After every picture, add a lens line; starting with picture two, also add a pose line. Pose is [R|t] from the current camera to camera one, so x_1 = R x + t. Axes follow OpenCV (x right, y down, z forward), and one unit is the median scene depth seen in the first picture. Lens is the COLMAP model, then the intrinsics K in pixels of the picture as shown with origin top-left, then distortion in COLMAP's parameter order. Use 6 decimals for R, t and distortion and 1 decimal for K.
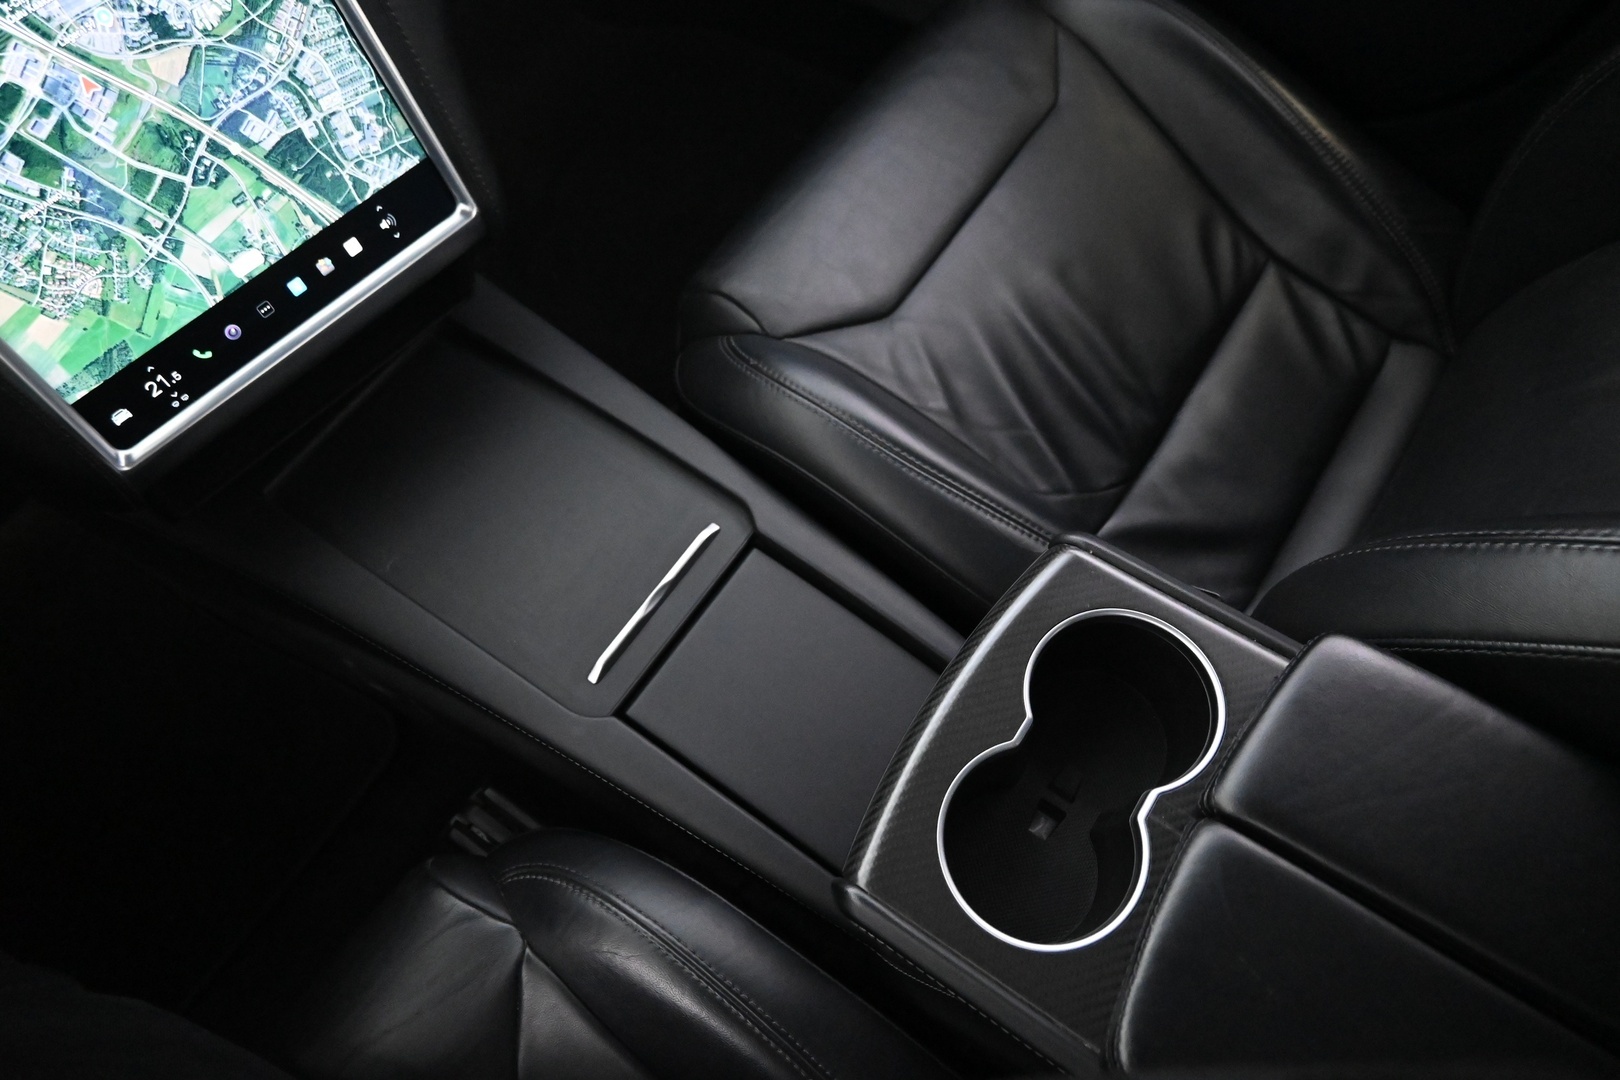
lens RADIAL K [[1102.7, 0, 805.9], [0, 1102.7, 540.3], [0, 0, 1]] dist [0.002530, -0.004652]
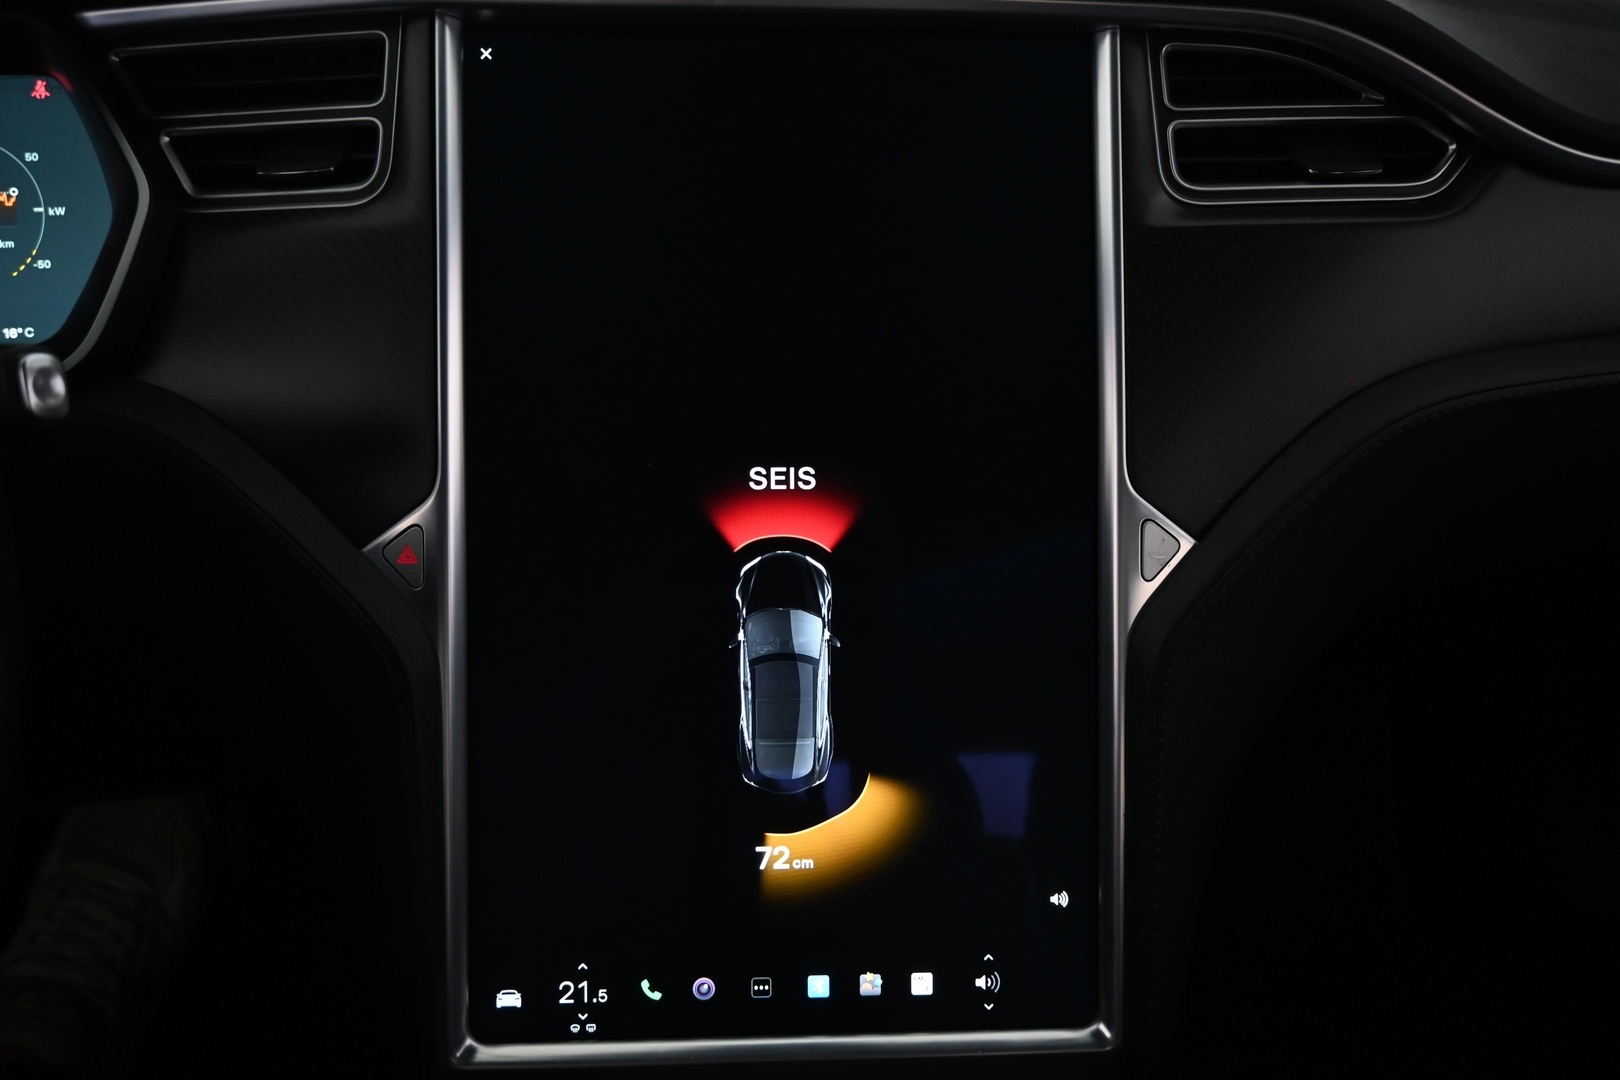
lens RADIAL K [[1251.8, 0, 818.8], [0, 1251.8, 546.1], [0, 0, 1]] dist [-0.001202, -0.002883]
pose [[0.708829, 0.317294, -0.629988, -0.076056], [-0.638586, 0.668011, -0.382058, -0.129003], [0.299614, 0.673116, 0.676126, 0.337675]]
